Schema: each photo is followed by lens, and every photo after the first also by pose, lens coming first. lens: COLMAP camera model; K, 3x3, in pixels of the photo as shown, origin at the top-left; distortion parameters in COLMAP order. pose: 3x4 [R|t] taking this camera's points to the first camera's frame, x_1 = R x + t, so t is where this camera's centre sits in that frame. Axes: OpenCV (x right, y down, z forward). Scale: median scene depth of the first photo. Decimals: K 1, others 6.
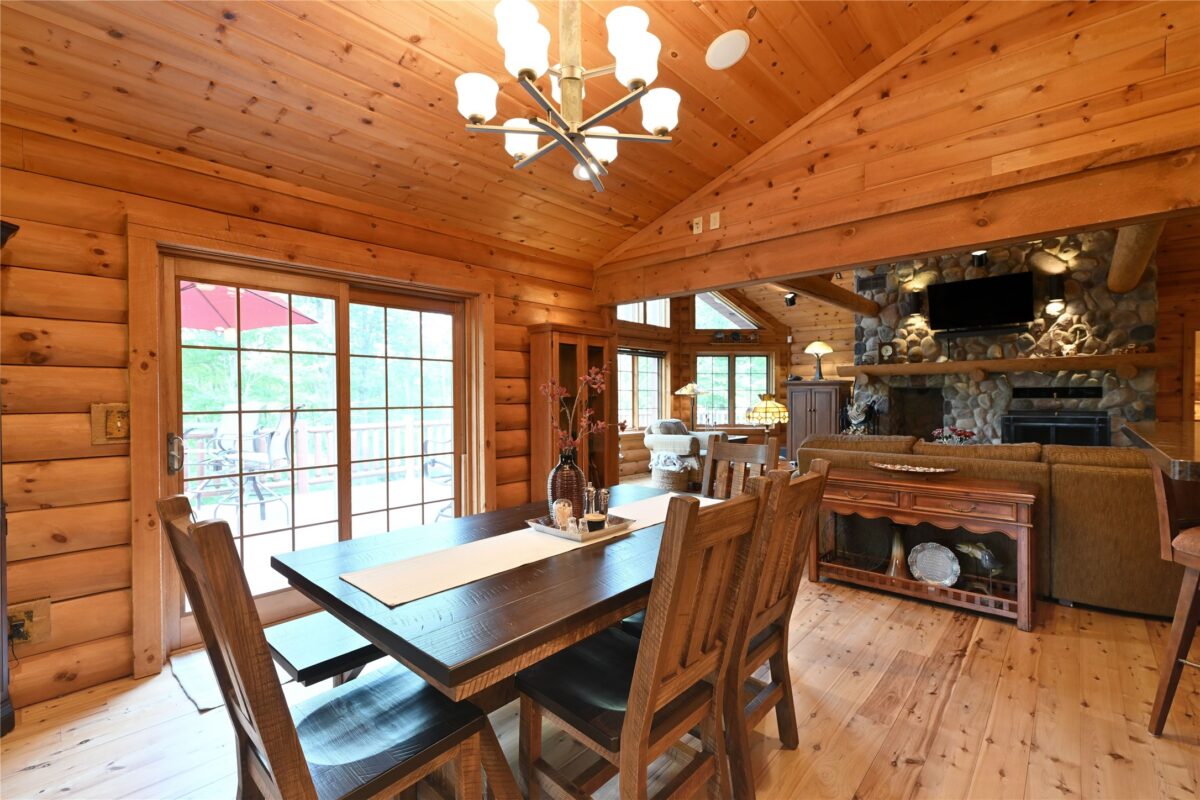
lens RADIAL K [[523.2, 0, 596.3], [0, 523.2, 401.7], [0, 0, 1]] dist [0.000133, 0.000045]
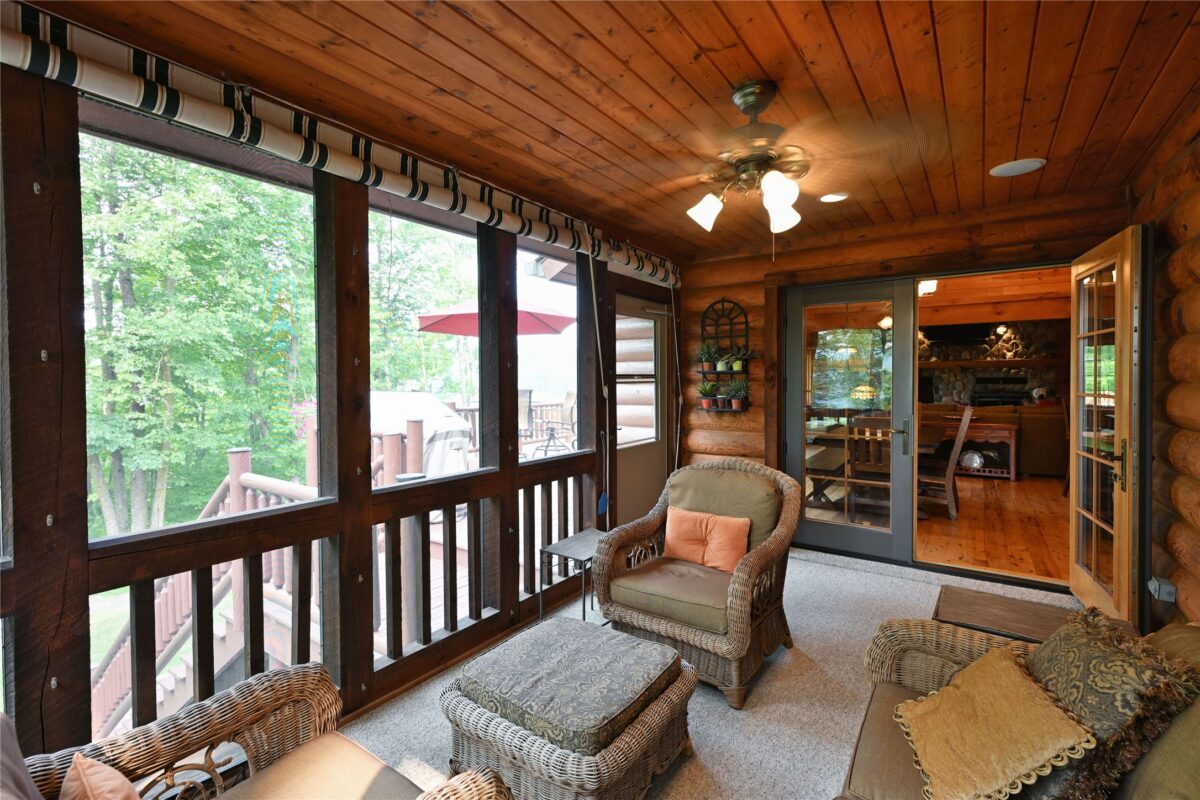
lens RADIAL K [[529.1, 0, 596.9], [0, 529.1, 388.0], [0, 0, 1]] dist [0.001149, -0.000017]
pose [[0.992977, -0.000951, 0.118304, -0.614403], [0.000224, 0.999981, 0.006161, -0.004690], [-0.118308, -0.006091, 0.992958, -0.533985]]
